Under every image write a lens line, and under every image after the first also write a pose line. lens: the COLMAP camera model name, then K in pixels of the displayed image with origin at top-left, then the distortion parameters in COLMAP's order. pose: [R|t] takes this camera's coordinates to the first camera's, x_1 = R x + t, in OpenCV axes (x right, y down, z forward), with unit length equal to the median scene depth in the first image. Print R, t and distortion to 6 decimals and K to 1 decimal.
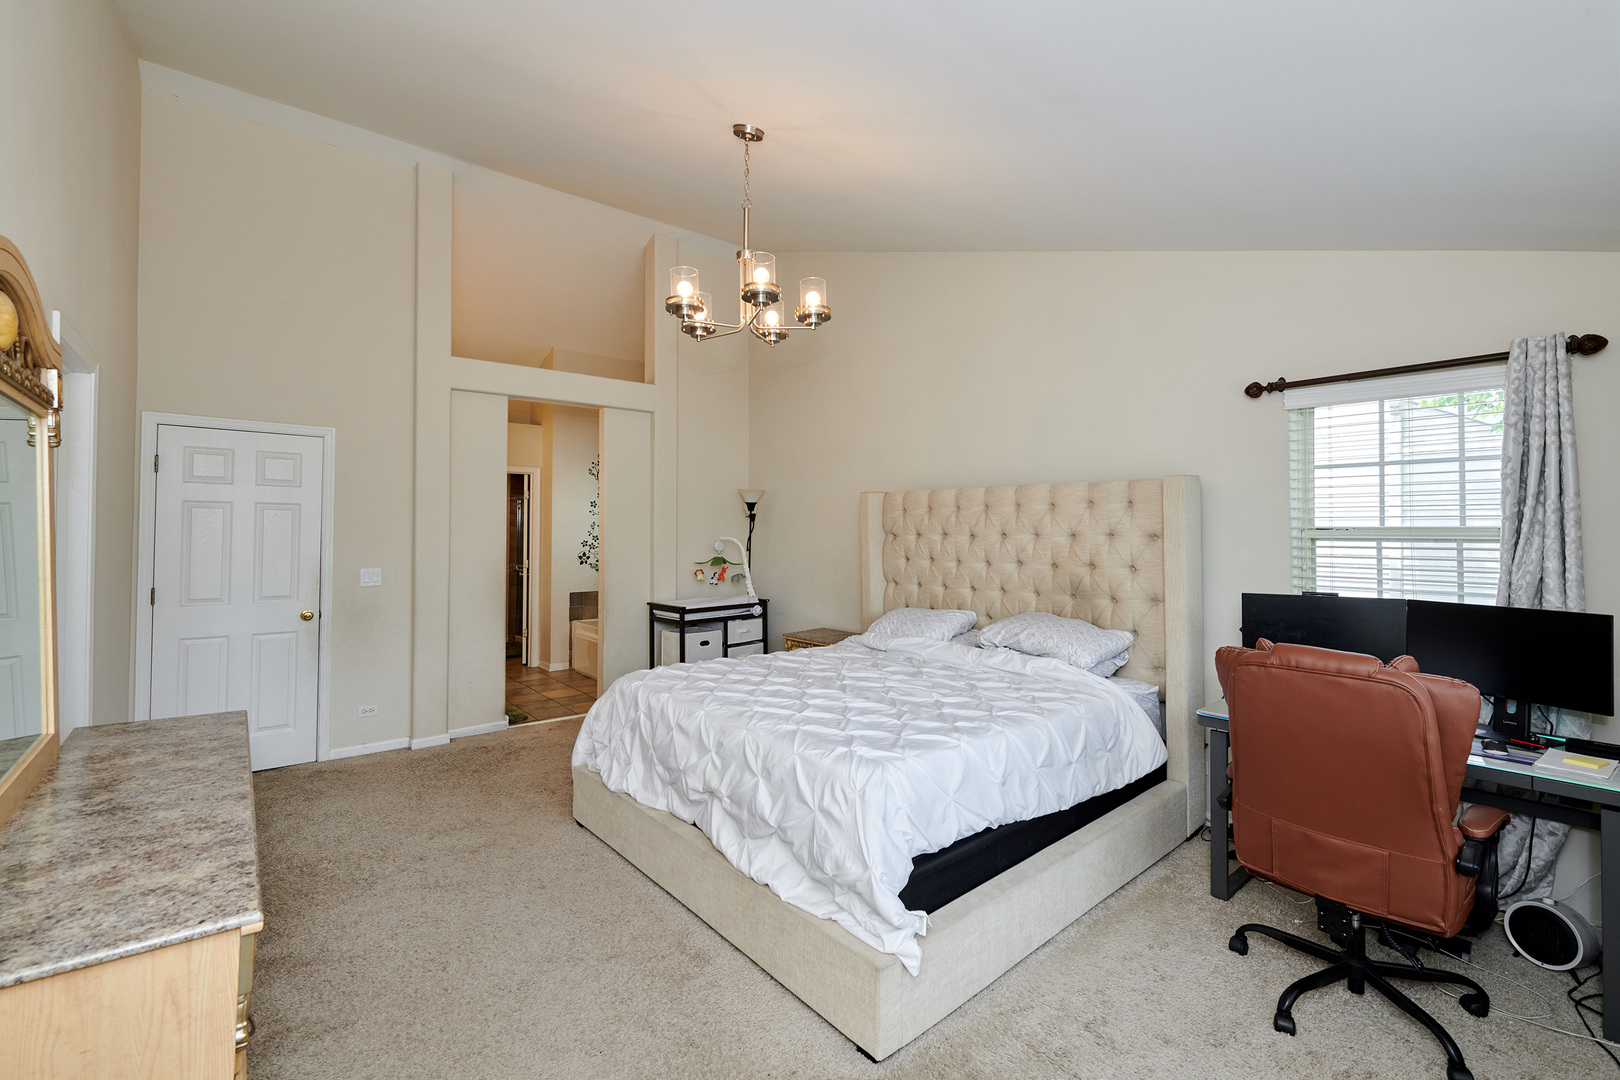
lens RADIAL K [[677.4, 0, 814.3], [0, 677.4, 531.9], [0, 0, 1]] dist [-0.003934, -0.000636]
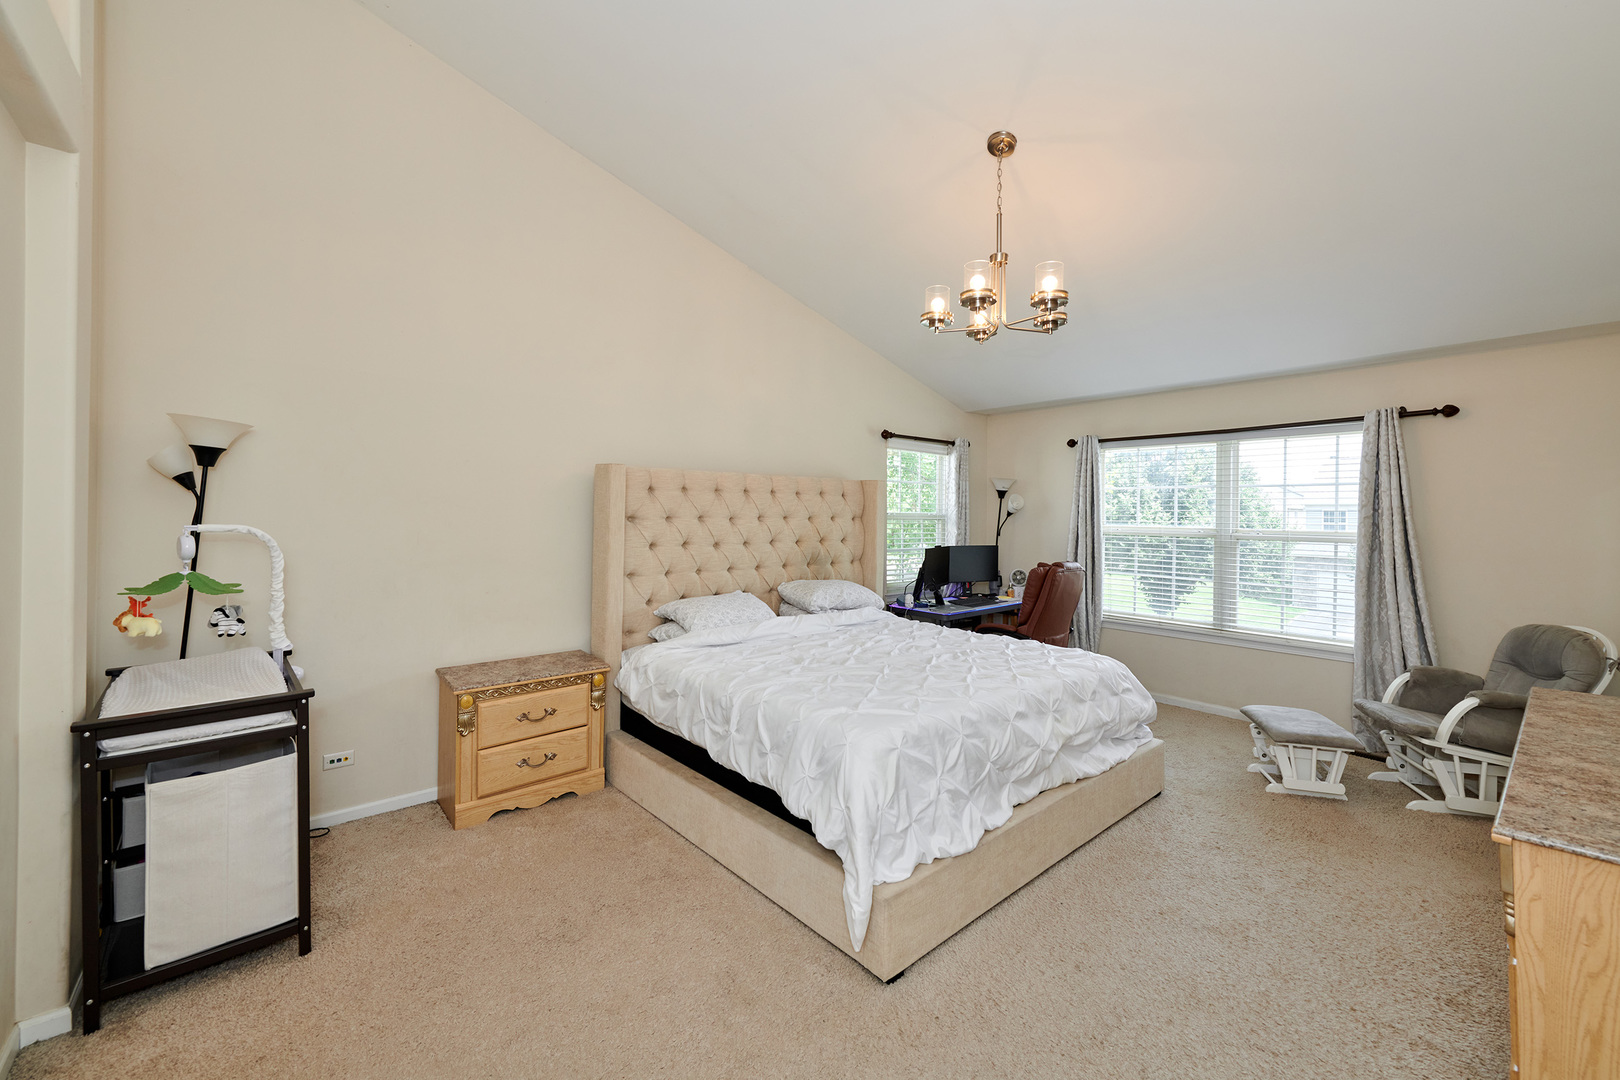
lens RADIAL K [[661.0, 0, 809.1], [0, 661.0, 523.0], [0, 0, 1]] dist [0.002292, 0.000007]
pose [[0.000740, -0.013730, 0.999905, -1.018194], [-0.004915, 0.999894, 0.013733, -0.003710], [-0.999988, -0.004925, 0.000672, 1.148641]]
